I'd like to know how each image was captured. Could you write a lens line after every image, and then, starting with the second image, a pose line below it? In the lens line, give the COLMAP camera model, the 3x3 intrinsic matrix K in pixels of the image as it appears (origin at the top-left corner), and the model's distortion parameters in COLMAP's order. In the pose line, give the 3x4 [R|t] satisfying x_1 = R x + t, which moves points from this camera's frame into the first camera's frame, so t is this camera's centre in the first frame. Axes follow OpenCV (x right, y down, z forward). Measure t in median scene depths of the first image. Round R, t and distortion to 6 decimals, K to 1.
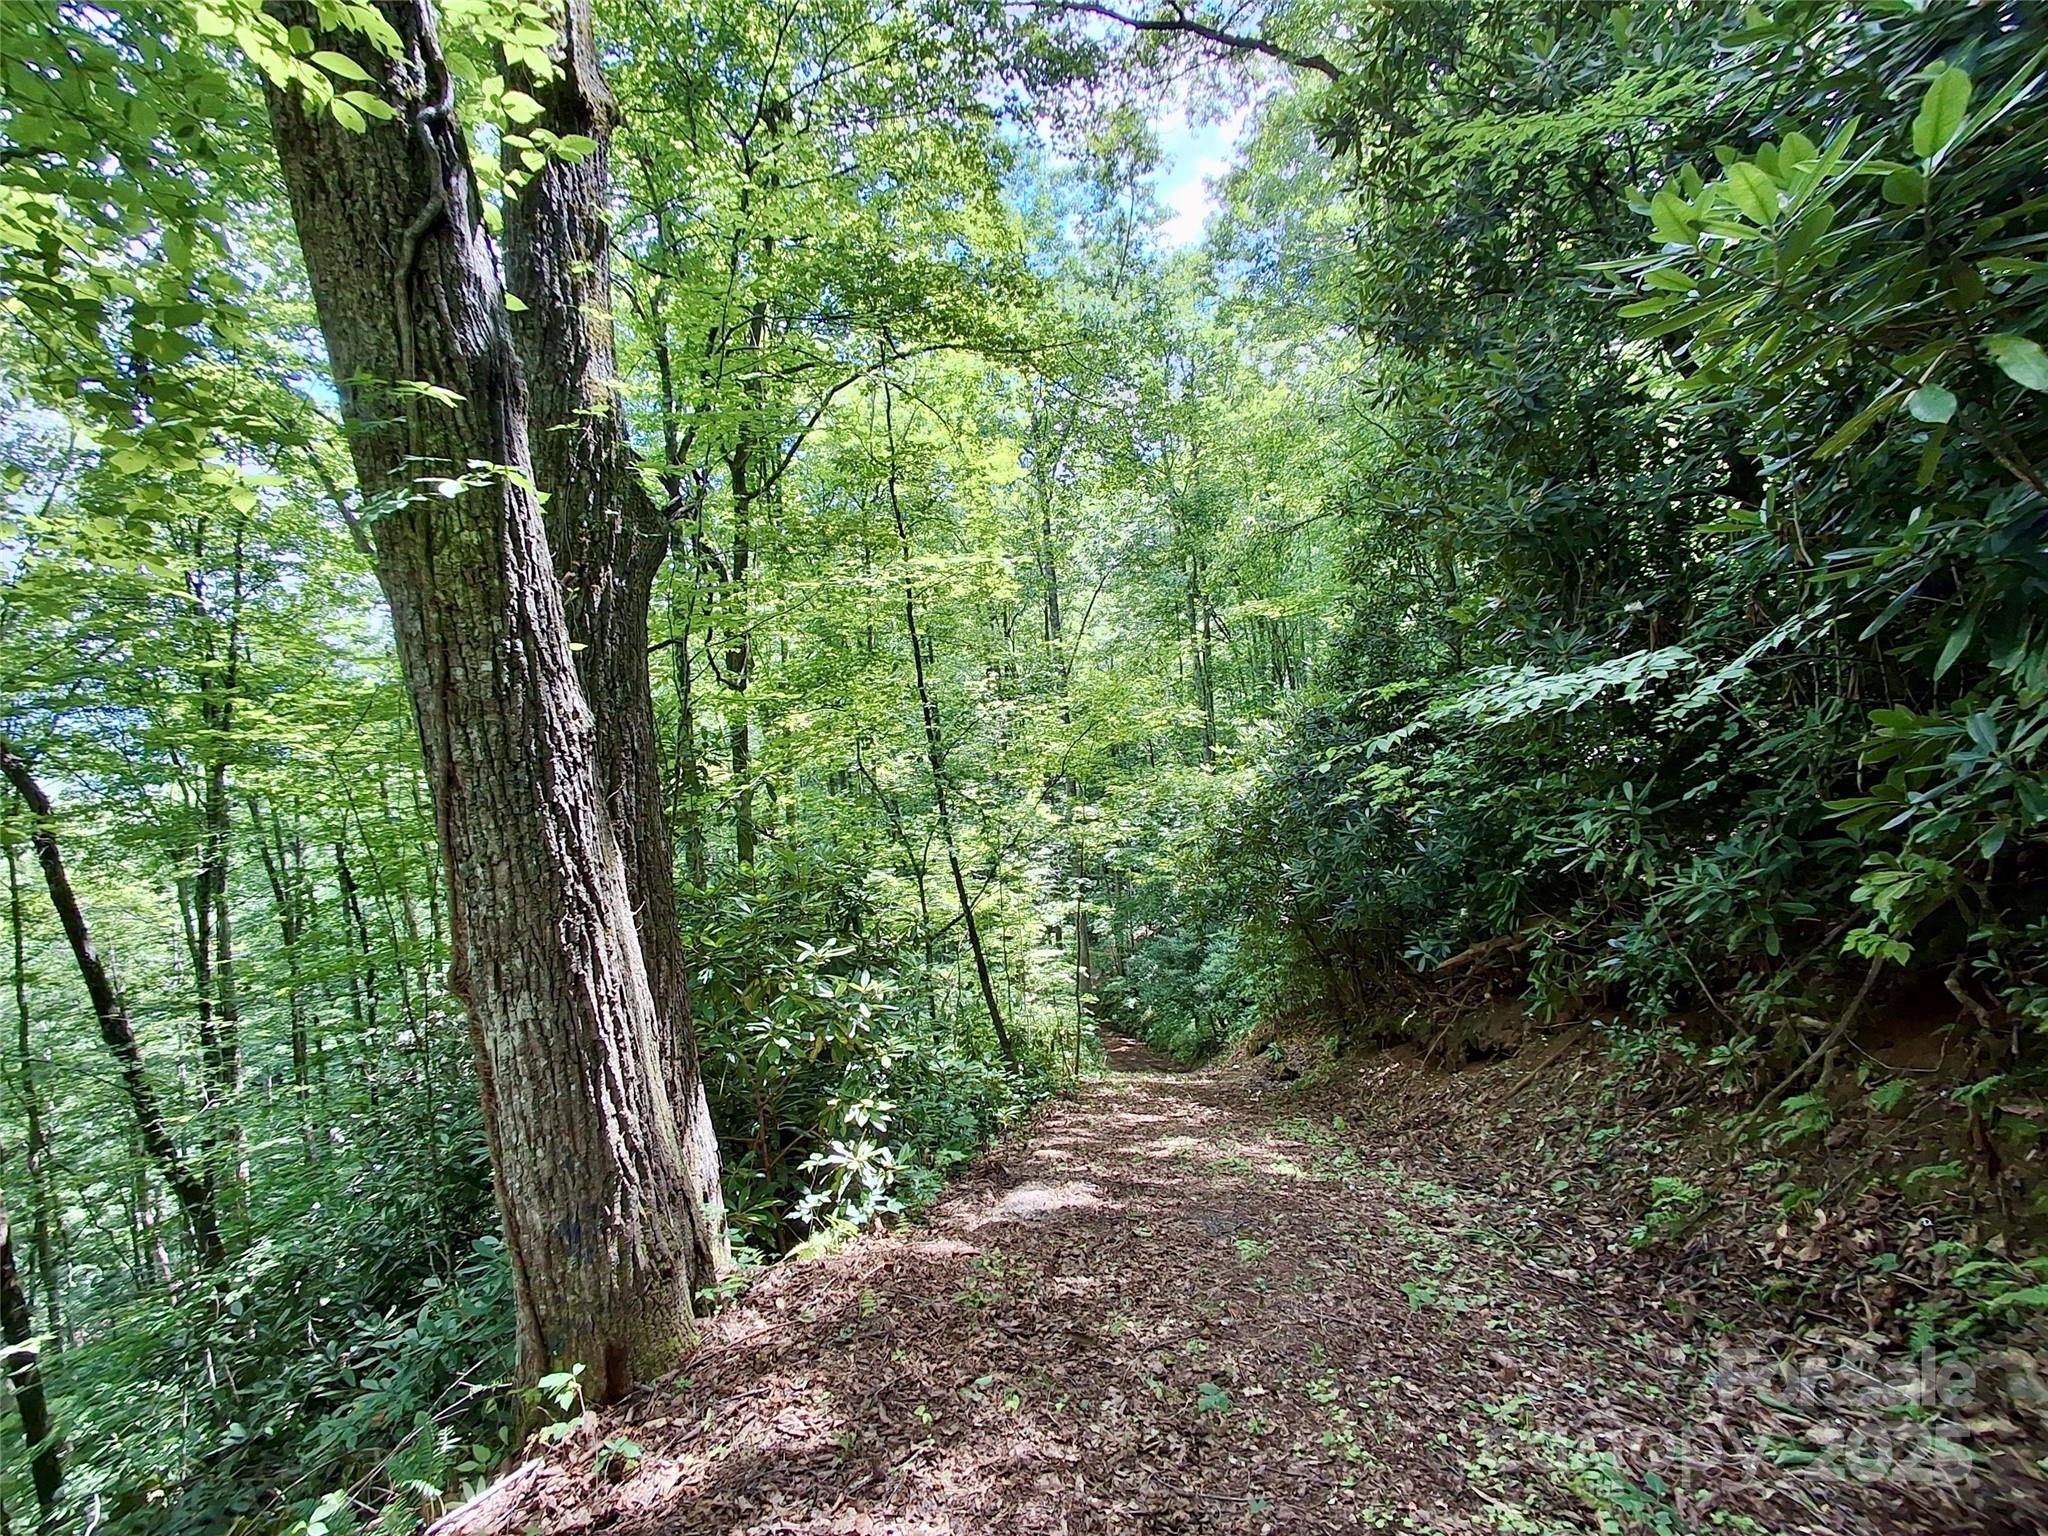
lens RADIAL K [[927.9, 0, 1023.1], [0, 927.9, 764.3], [0, 0, 1]] dist [0.008699, 0.003053]
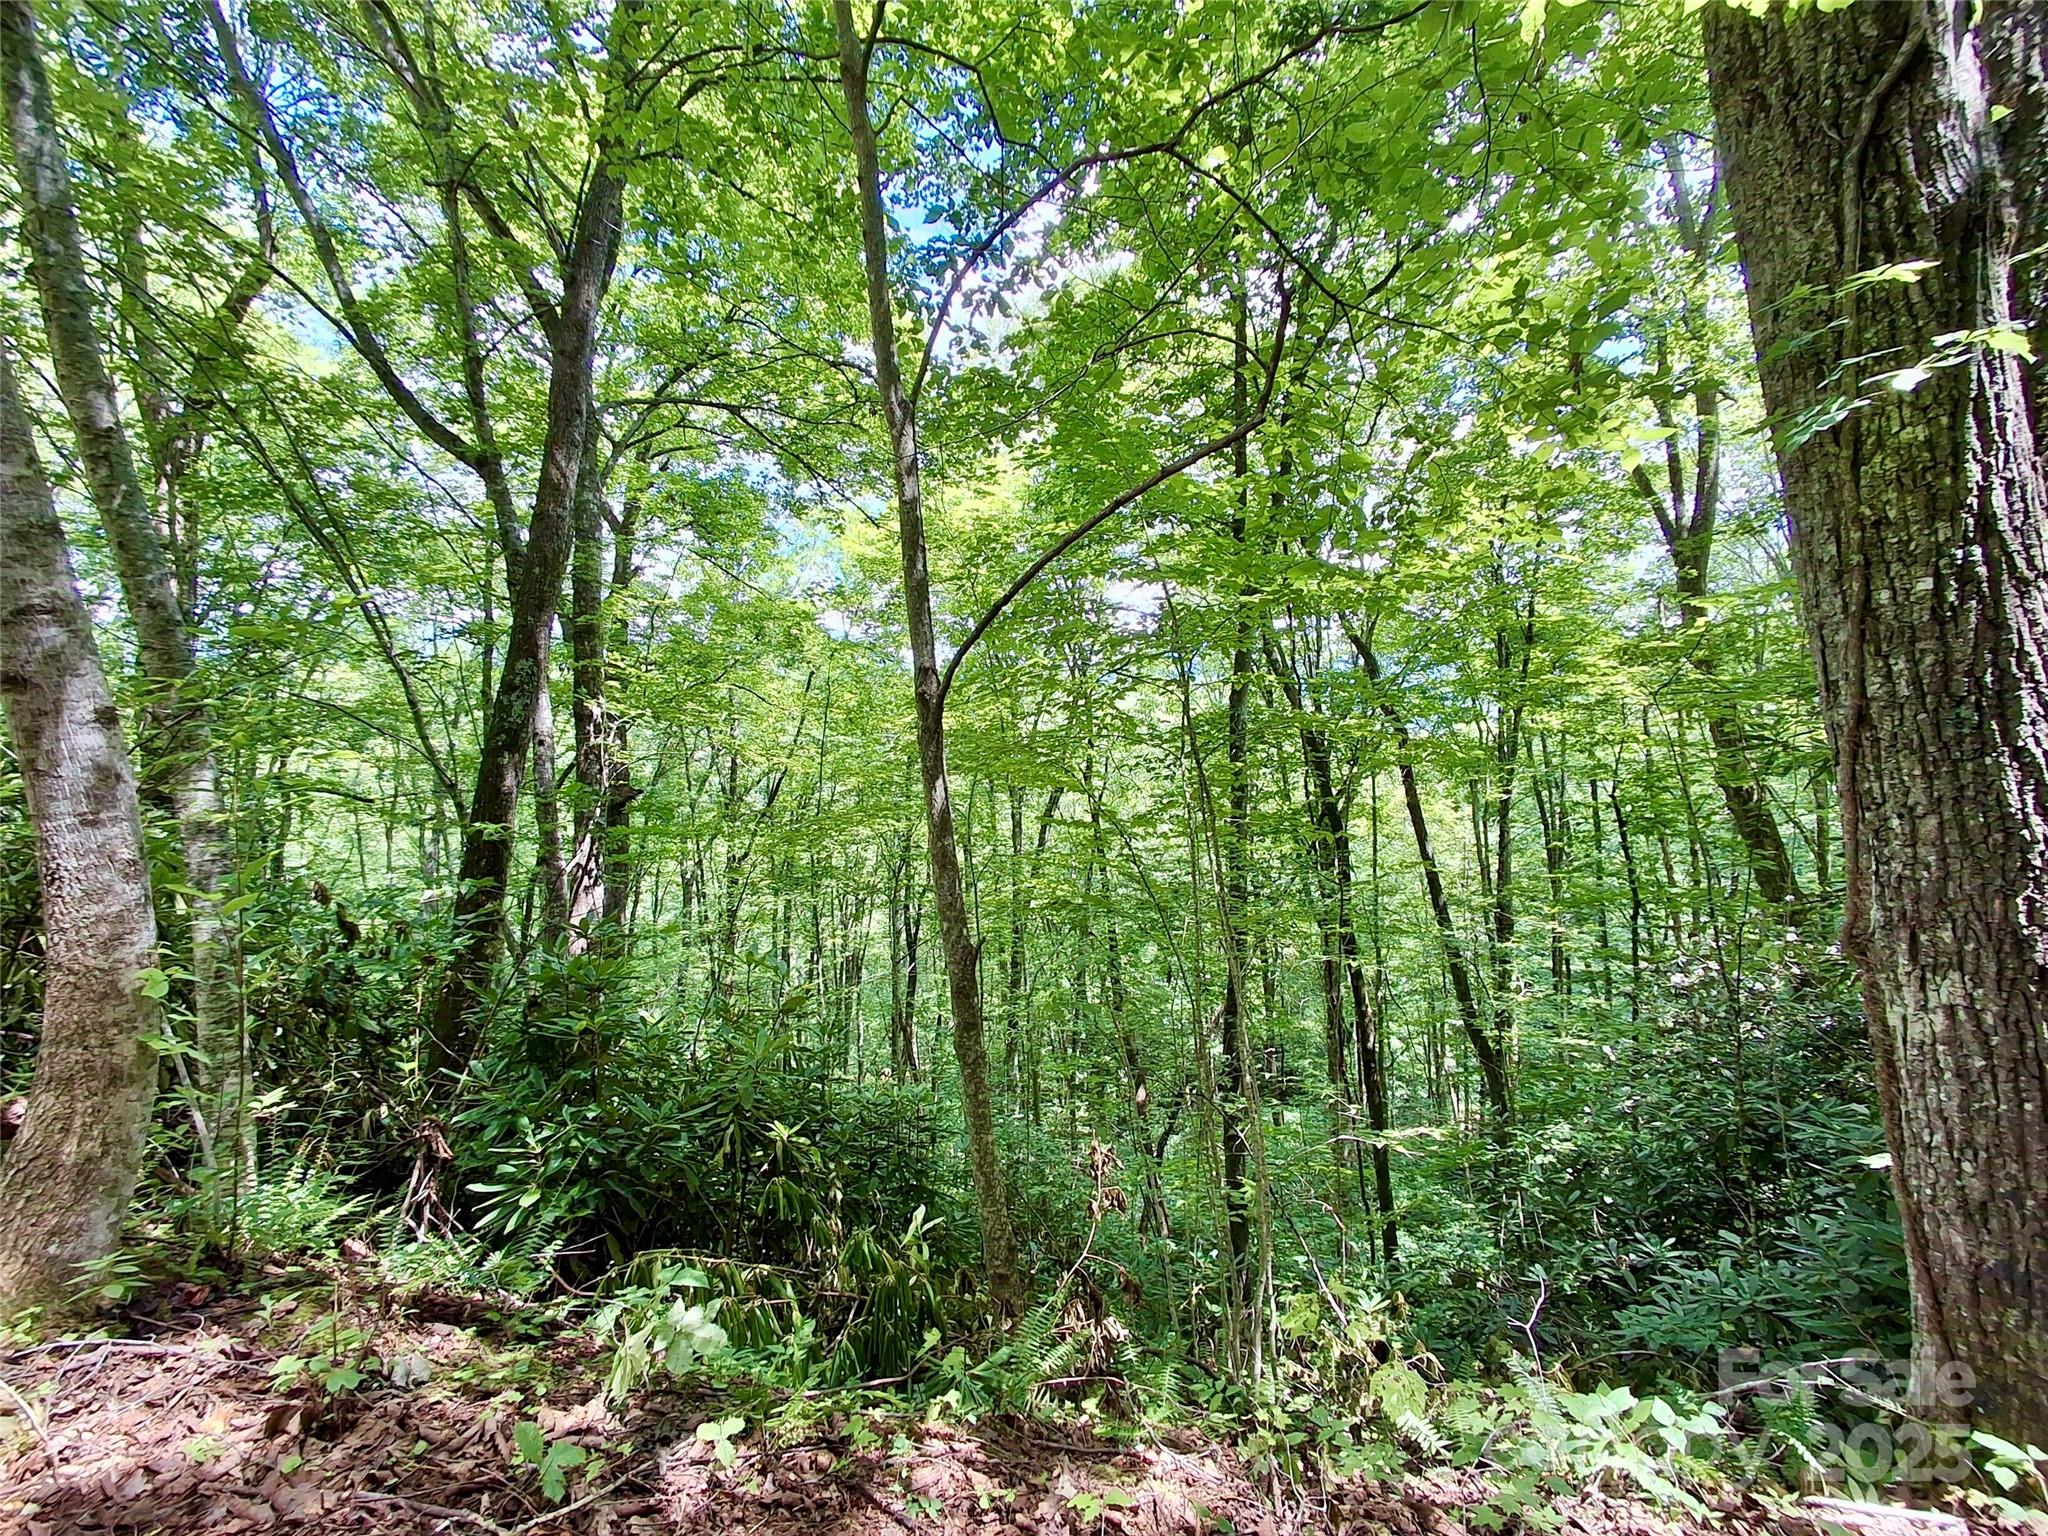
lens RADIAL K [[927.9, 0, 1019.1], [0, 927.9, 779.9], [0, 0, 1]] dist [0.008699, 0.003053]
pose [[0.375087, 0.064520, -0.924742, -0.081087], [0.008921, 0.997277, 0.073200, 0.002713], [0.926947, -0.035706, 0.373490, -0.089990]]
